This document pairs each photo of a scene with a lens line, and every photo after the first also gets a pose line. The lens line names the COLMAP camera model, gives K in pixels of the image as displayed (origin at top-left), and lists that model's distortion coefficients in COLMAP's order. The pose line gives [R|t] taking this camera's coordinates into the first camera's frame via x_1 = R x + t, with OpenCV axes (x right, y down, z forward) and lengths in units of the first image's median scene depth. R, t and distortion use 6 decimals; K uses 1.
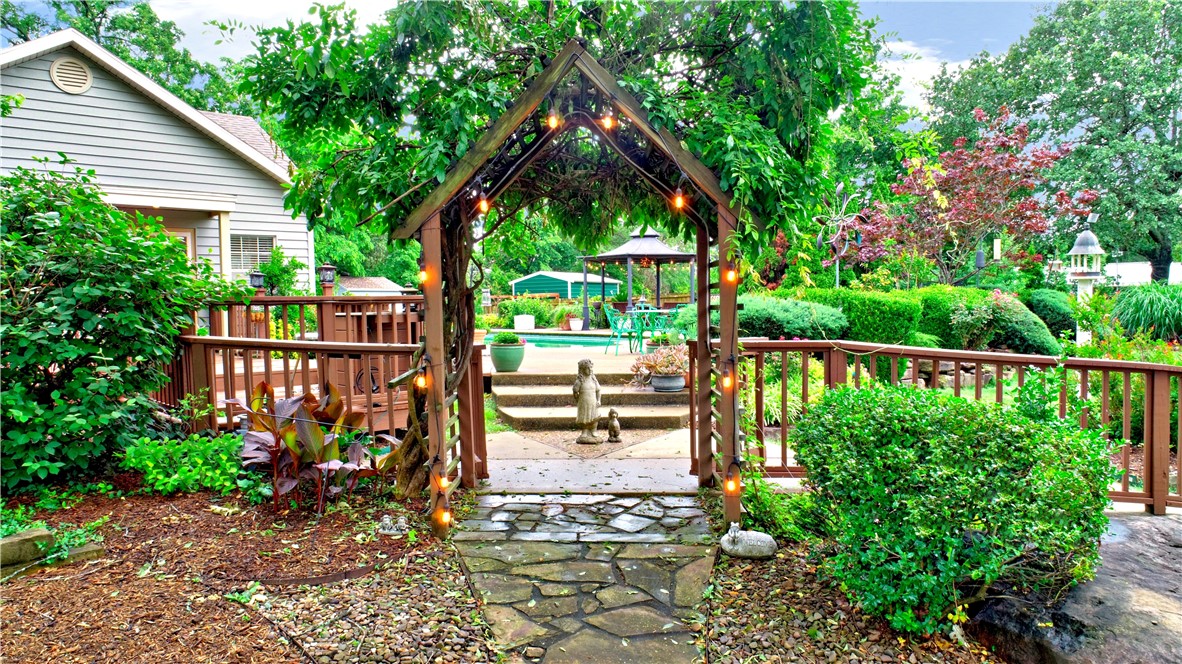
lens RADIAL K [[828.5, 0, 591.0], [0, 828.5, 332.0], [0, 0, 1]] dist [-0.000439, -0.000140]
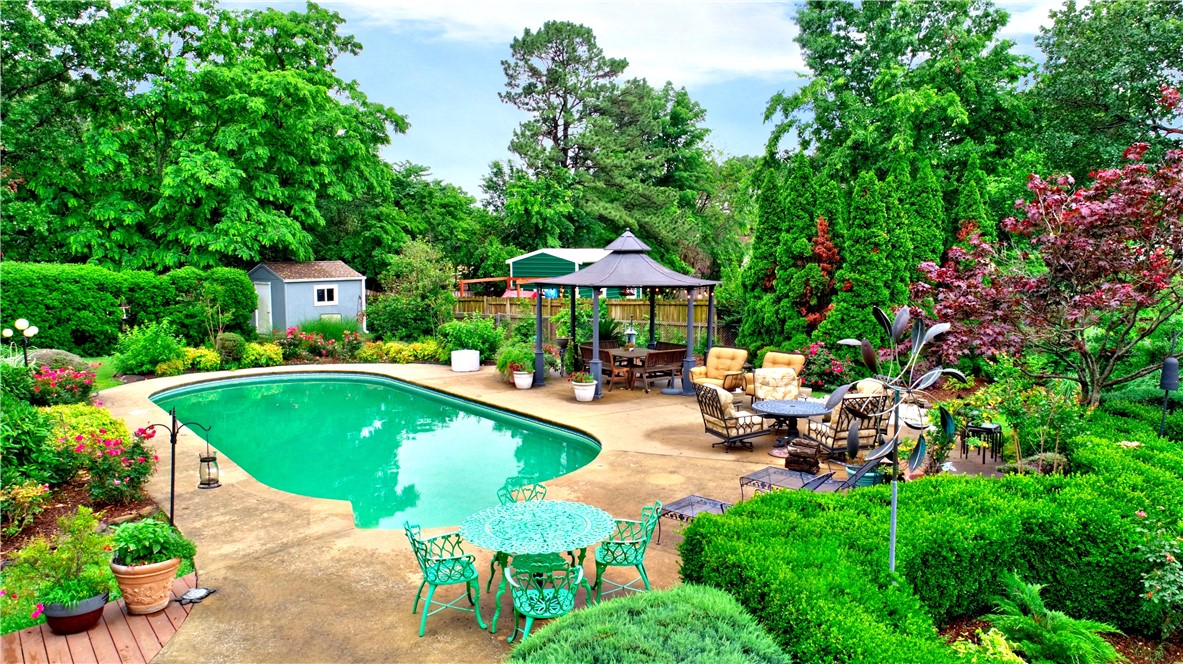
lens RADIAL K [[876.5, 0, 594.7], [0, 876.5, 318.5], [0, 0, 1]] dist [-0.001805, 0.000935]
pose [[0.998102, 0.023340, -0.056984, 0.172207], [-0.020568, 0.998599, 0.048752, -0.199953], [0.058042, -0.047488, 0.997184, 0.561938]]
